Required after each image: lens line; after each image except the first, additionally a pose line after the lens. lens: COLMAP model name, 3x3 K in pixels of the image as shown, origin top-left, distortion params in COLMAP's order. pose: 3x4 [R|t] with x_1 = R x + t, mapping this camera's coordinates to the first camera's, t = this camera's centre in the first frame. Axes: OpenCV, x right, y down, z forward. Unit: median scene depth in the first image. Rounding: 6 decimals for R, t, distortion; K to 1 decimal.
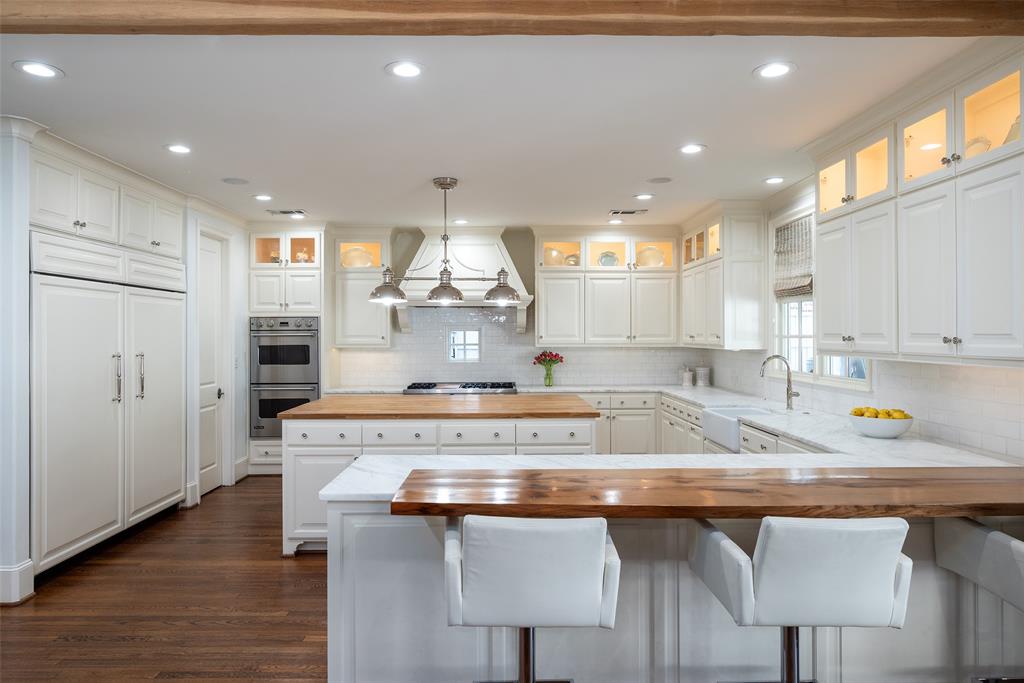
lens RADIAL K [[614.9, 0, 516.1], [0, 614.9, 329.7], [0, 0, 1]] dist [-0.002604, 0.000090]
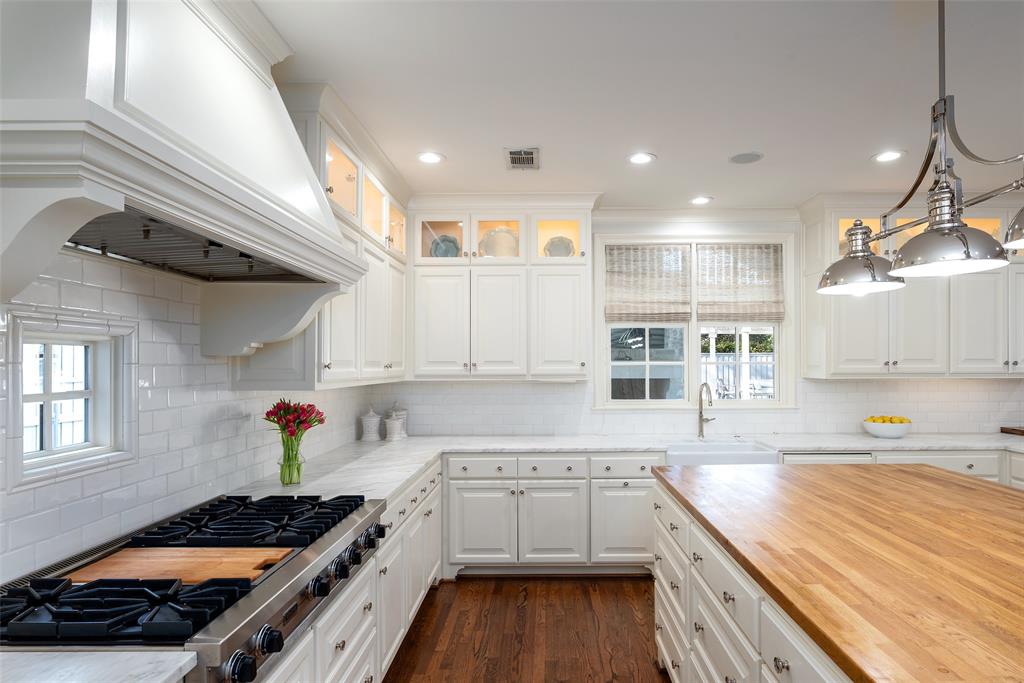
lens RADIAL K [[567.2, 0, 514.0], [0, 567.2, 361.4], [0, 0, 1]] dist [-0.000346, 0.000025]
pose [[0.074490, 0.004044, 0.997214, -0.343973], [-0.006137, 0.999975, -0.003597, 0.009057], [-0.997203, -0.005852, 0.074513, 0.854220]]
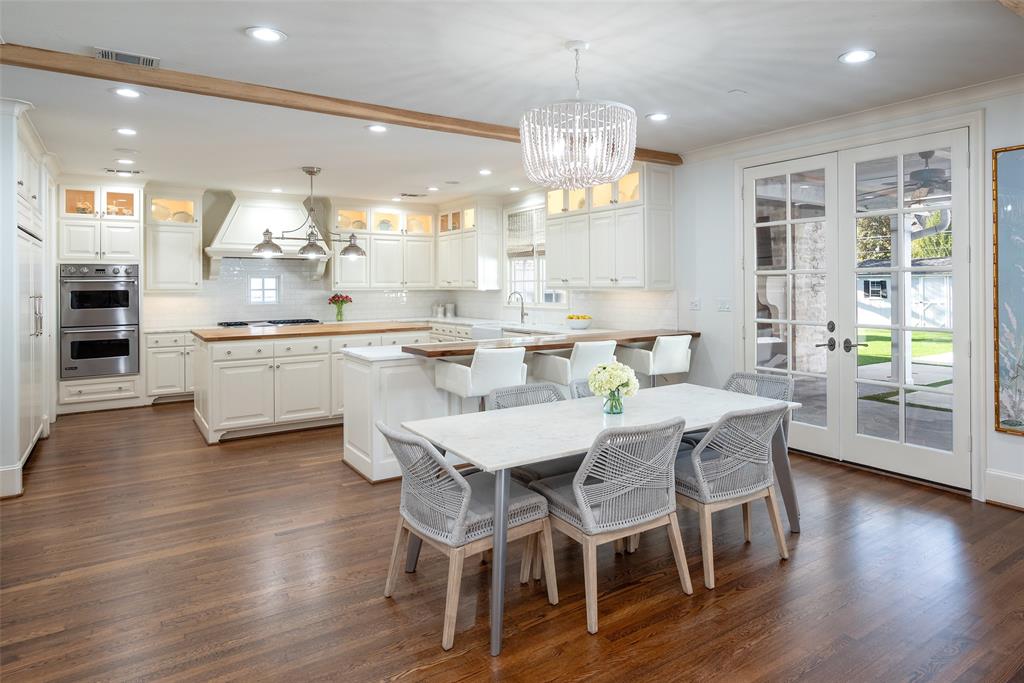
lens RADIAL K [[606.7, 0, 514.6], [0, 606.7, 280.8], [0, 0, 1]] dist [0.000105, 0.000325]
pose [[0.851556, 0.001043, 0.524263, -0.317575], [-0.000429, 0.999999, -0.001293, 0.009207], [-0.524264, 0.000876, 0.851556, -0.294903]]
